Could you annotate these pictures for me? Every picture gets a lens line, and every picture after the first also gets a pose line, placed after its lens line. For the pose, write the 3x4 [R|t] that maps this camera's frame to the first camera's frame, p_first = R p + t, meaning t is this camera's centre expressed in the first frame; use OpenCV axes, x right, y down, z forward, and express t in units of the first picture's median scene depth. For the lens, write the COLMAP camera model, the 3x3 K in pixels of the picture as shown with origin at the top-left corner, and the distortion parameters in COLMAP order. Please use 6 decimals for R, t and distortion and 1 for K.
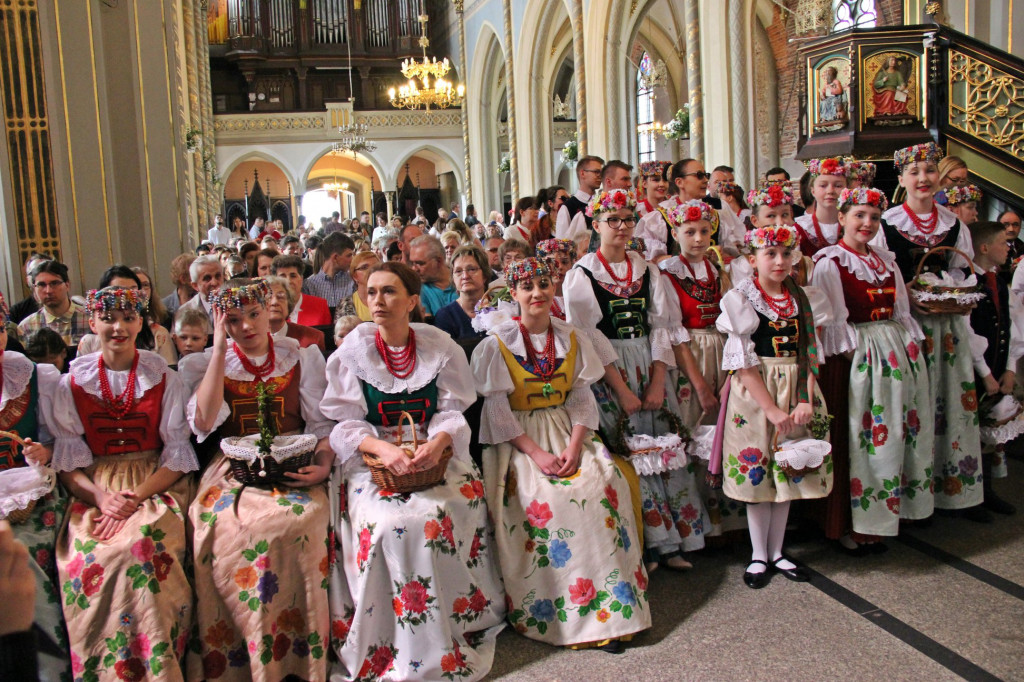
lens RADIAL K [[828.8, 0, 512.4], [0, 828.8, 335.7], [0, 0, 1]] dist [-0.182882, 0.130214]
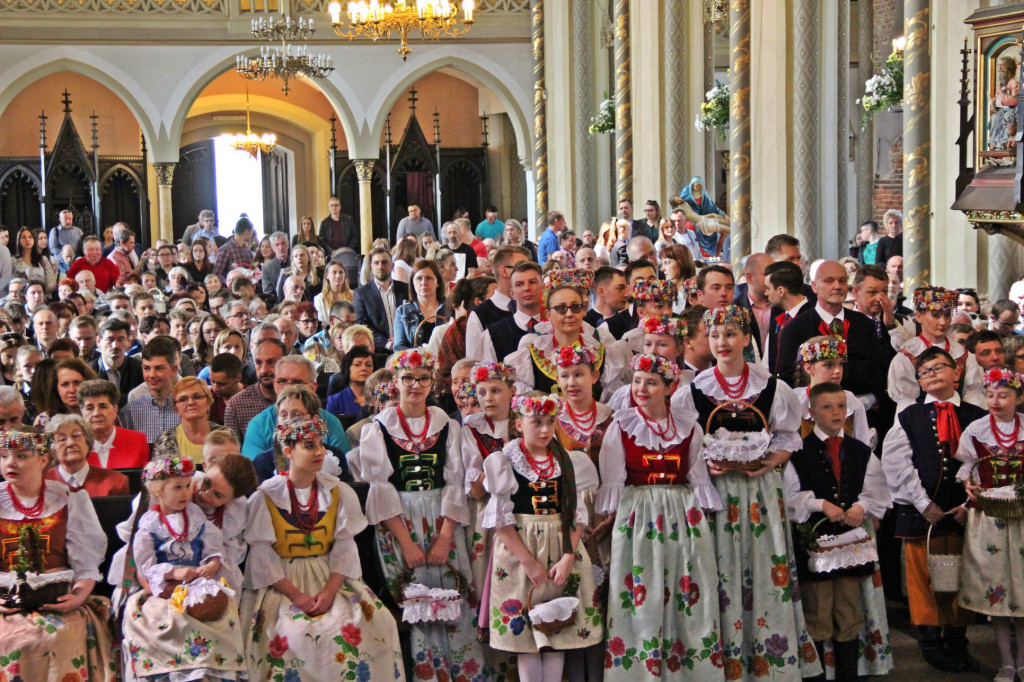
lens RADIAL K [[2256.4, 0, 513.2], [0, 2256.4, 357.6], [0, 0, 1]] dist [0.414246, -0.079834]
pose [[0.993607, 0.033020, -0.107956, 0.221065], [-0.038980, 0.997803, -0.053574, -0.007258], [0.105950, 0.057440, 0.992711, -0.717475]]
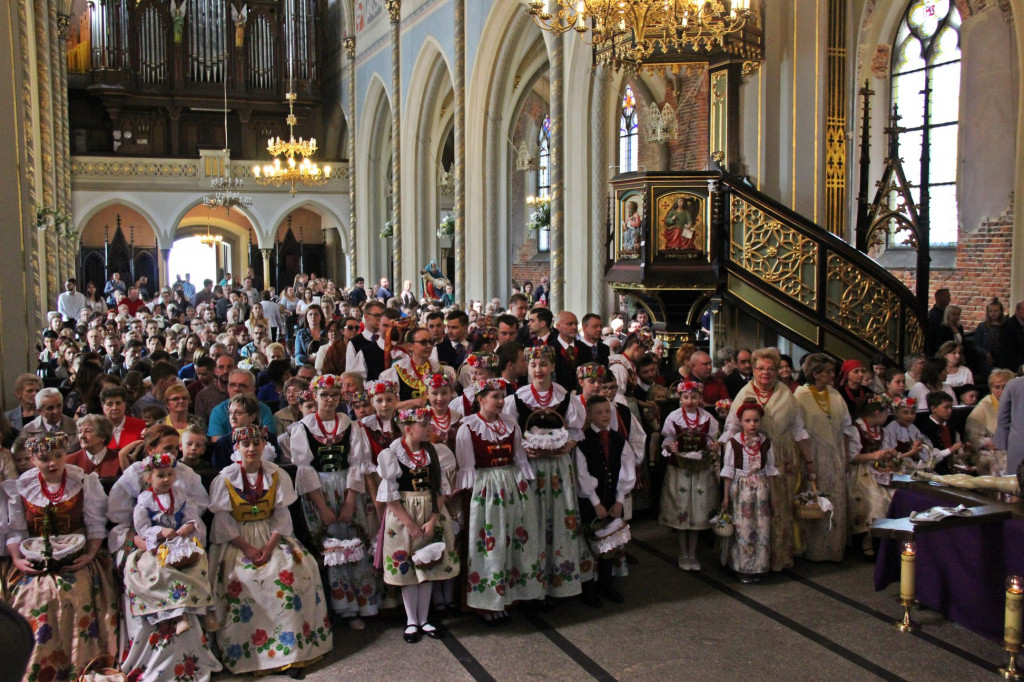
lens RADIAL K [[980.0, 0, 505.3], [0, 980.0, 342.9], [0, 0, 1]] dist [-0.126819, 0.234943]
pose [[0.996513, 0.037220, 0.074682, 0.124912], [-0.033122, 0.997916, -0.055379, -0.057444], [-0.076588, 0.052712, 0.995668, -0.322564]]
